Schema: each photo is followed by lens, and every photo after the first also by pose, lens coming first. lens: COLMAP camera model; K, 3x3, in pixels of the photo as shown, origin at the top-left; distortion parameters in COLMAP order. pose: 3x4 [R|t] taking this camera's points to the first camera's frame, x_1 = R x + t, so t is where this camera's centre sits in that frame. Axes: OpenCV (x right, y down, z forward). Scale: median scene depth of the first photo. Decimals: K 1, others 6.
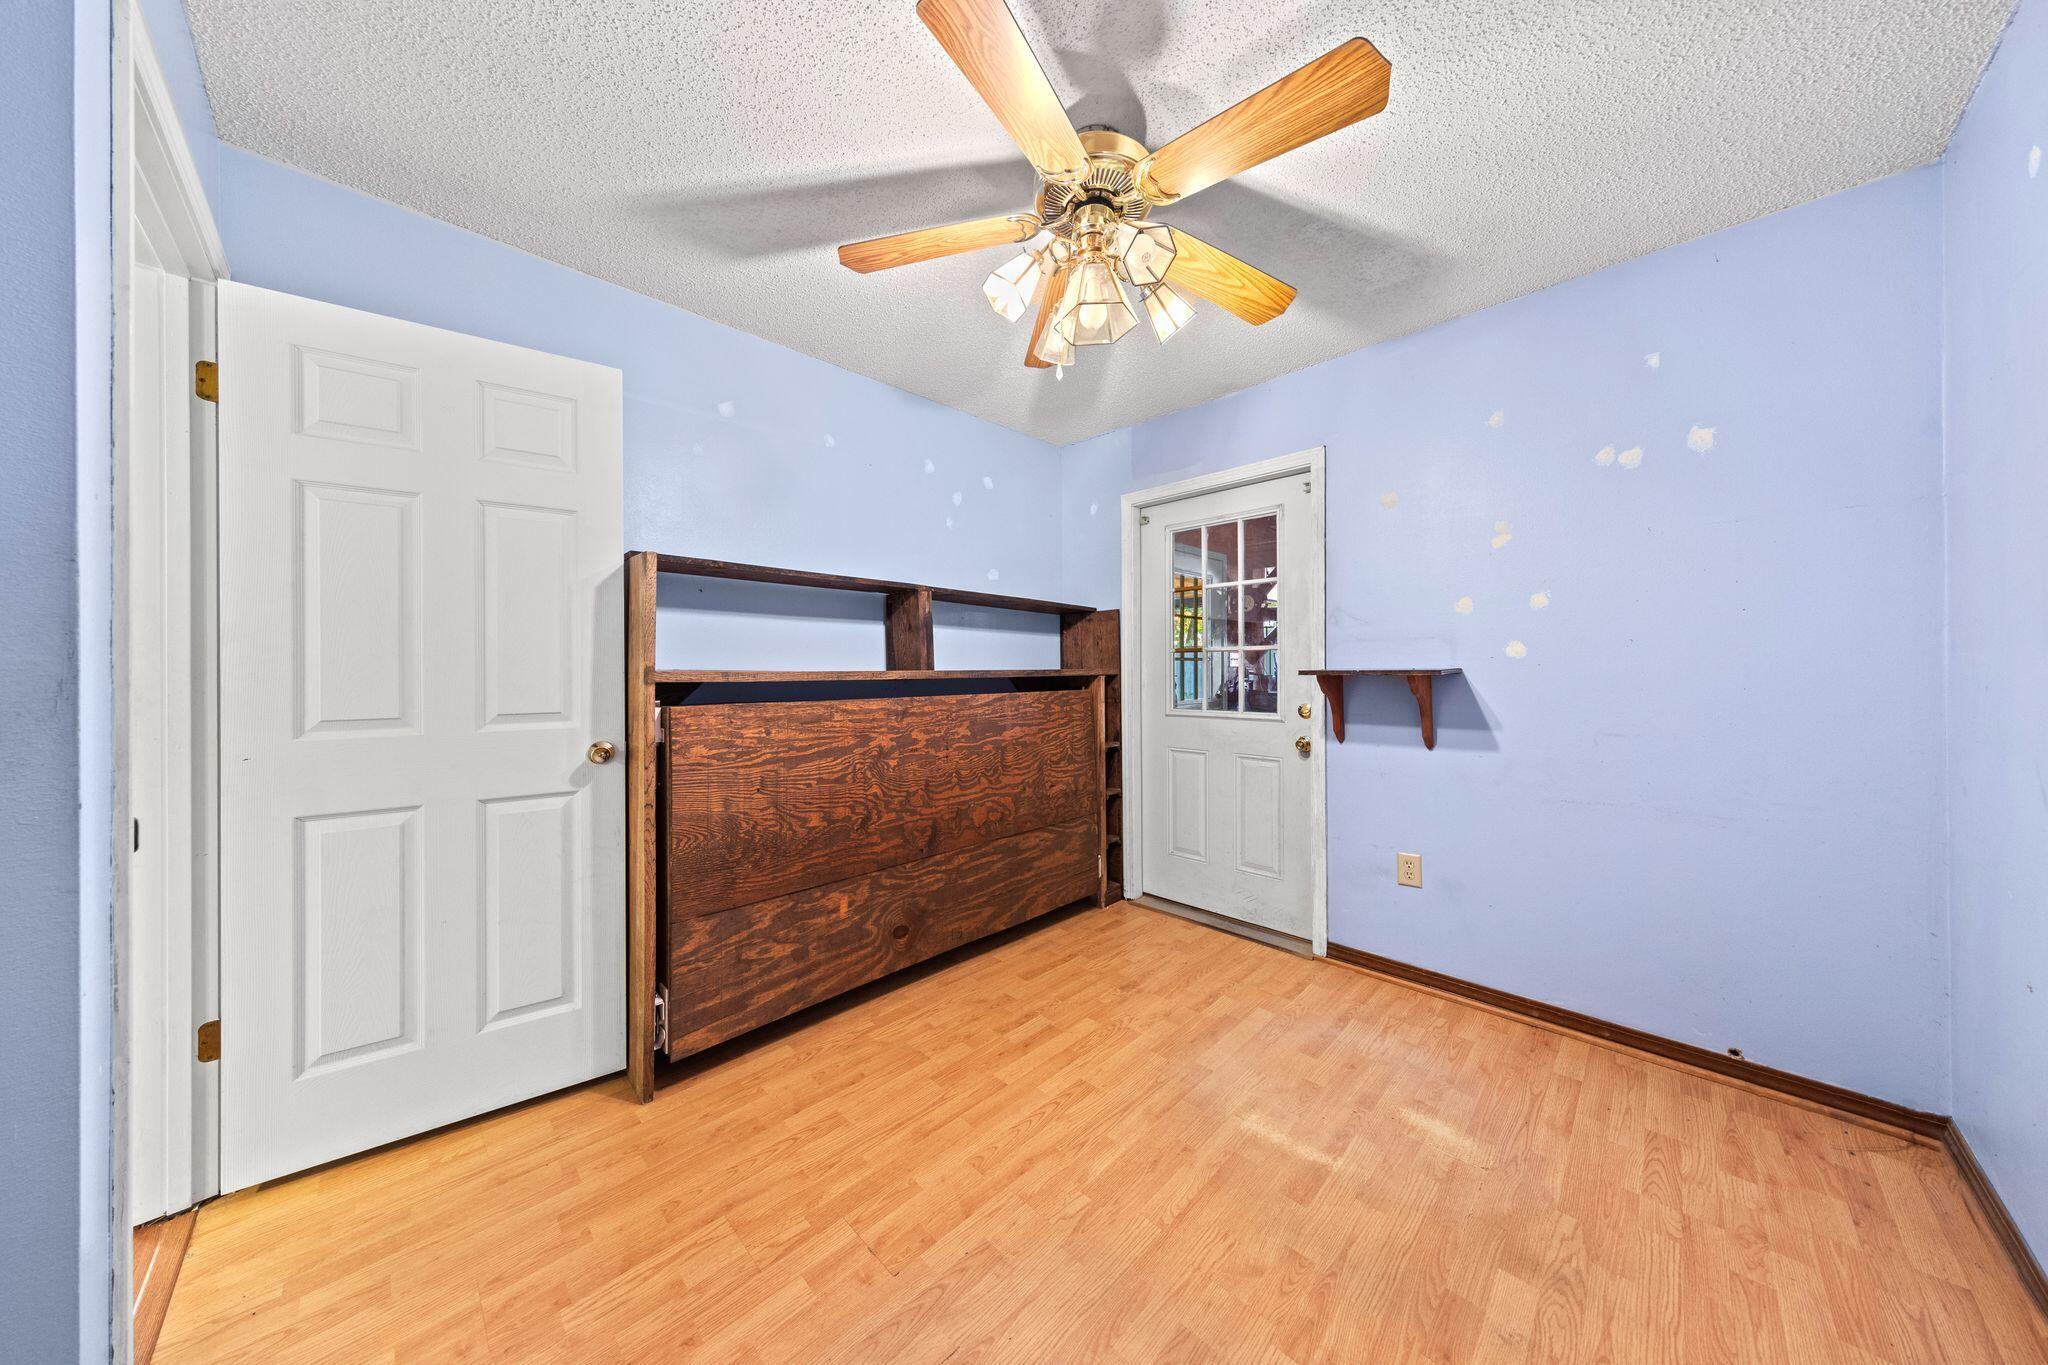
lens RADIAL K [[647.9, 0, 1020.5], [0, 647.9, 666.5], [0, 0, 1]] dist [0.000060, -0.000022]
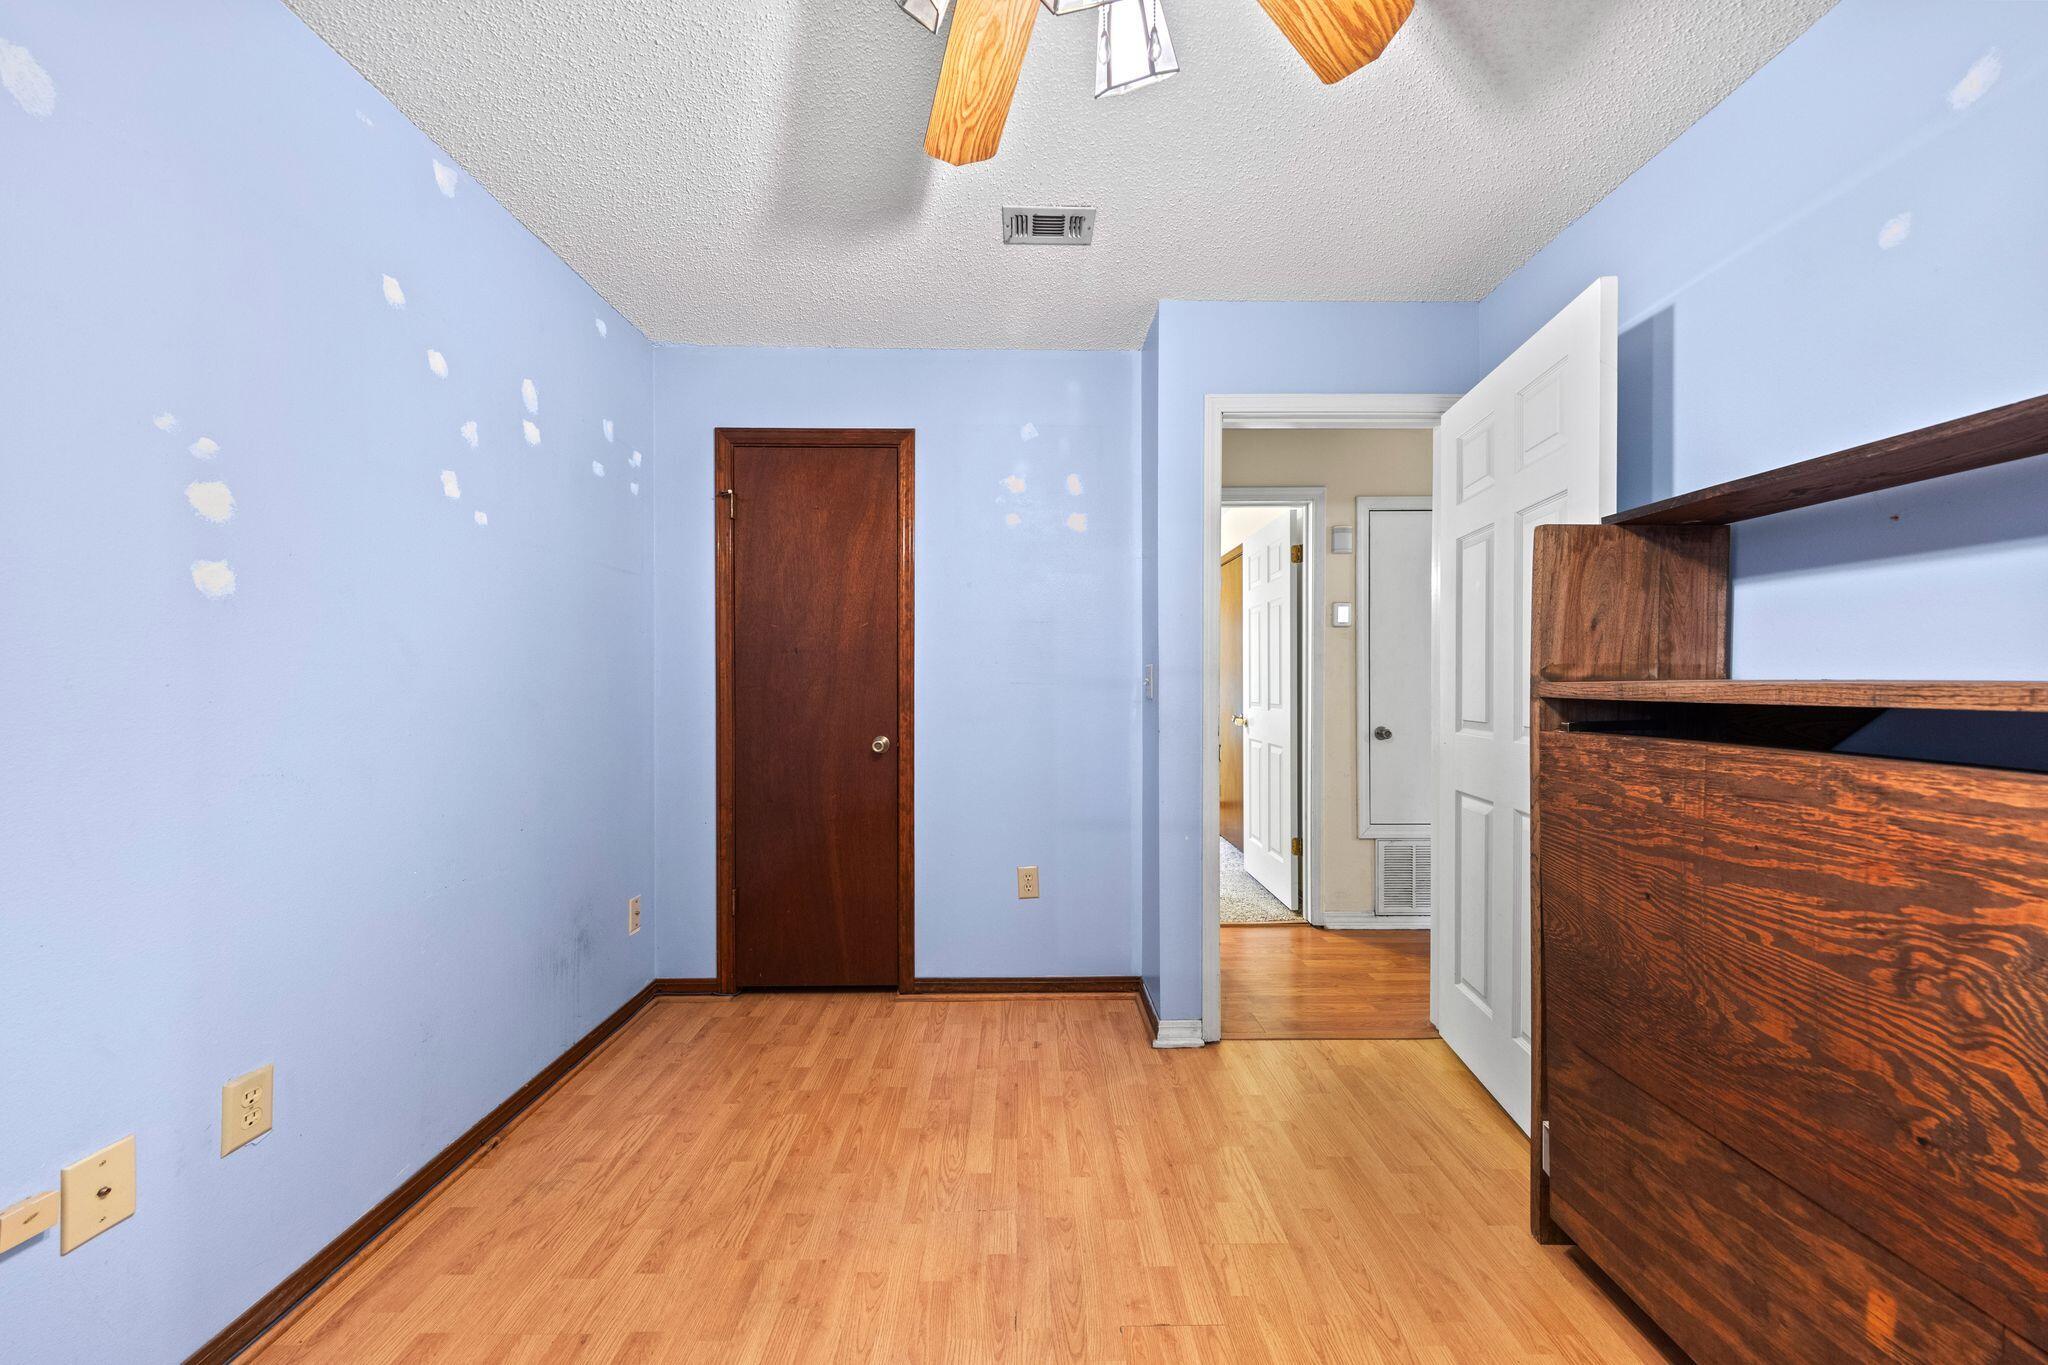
lens RADIAL K [[647.9, 0, 1017.9], [0, 647.9, 687.9], [0, 0, 1]] dist [0.000060, -0.000022]
pose [[-0.695995, 0.005016, -0.718029, 0.369131], [-0.000180, 0.999974, 0.007160, 0.007391], [0.718046, 0.005113, -0.695977, 0.988017]]
